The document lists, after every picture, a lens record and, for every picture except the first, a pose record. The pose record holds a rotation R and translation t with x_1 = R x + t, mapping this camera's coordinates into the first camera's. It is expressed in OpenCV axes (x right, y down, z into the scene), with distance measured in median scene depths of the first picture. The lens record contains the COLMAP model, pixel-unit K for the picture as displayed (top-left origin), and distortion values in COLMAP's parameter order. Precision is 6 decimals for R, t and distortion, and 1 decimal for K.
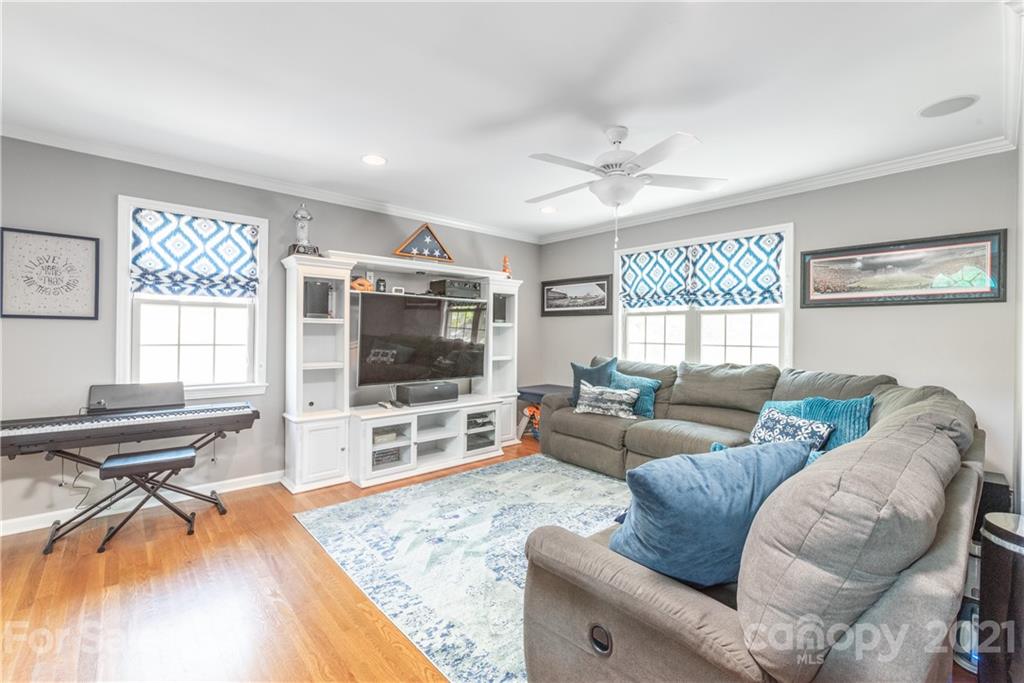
lens RADIAL K [[440.1, 0, 513.6], [0, 440.1, 332.1], [0, 0, 1]] dist [-0.000033, 0.000140]
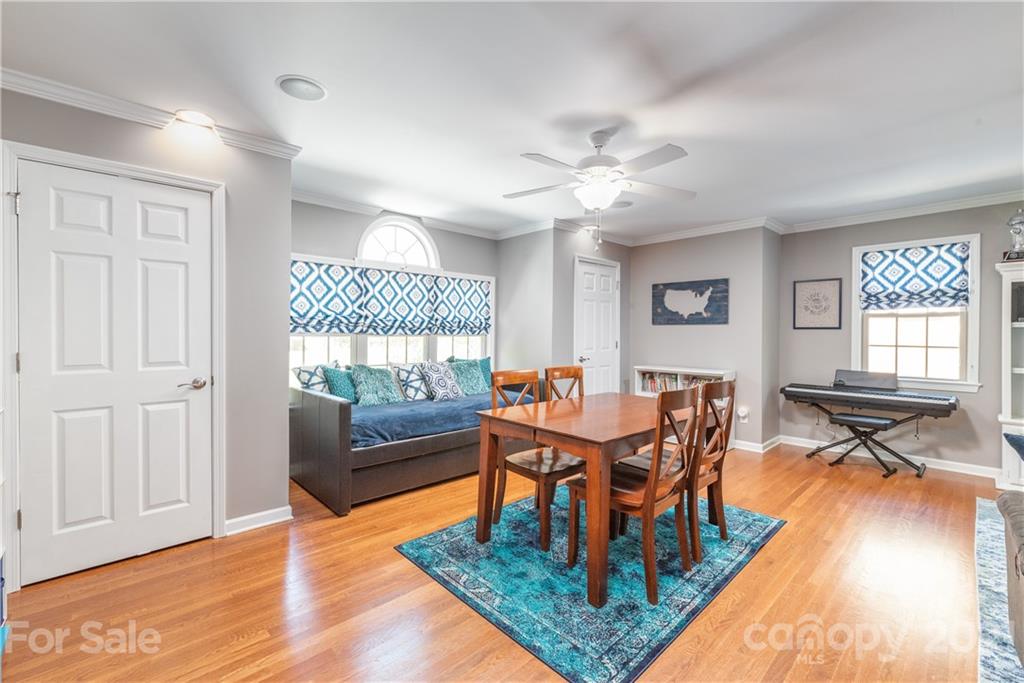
lens RADIAL K [[440.1, 0, 513.3], [0, 440.1, 338.4], [0, 0, 1]] dist [-0.000033, 0.000140]
pose [[0.020908, -0.001552, -0.999780, 0.569700], [-0.003993, 0.999991, -0.001636, 0.012576], [0.999773, 0.004026, 0.020901, -0.201730]]
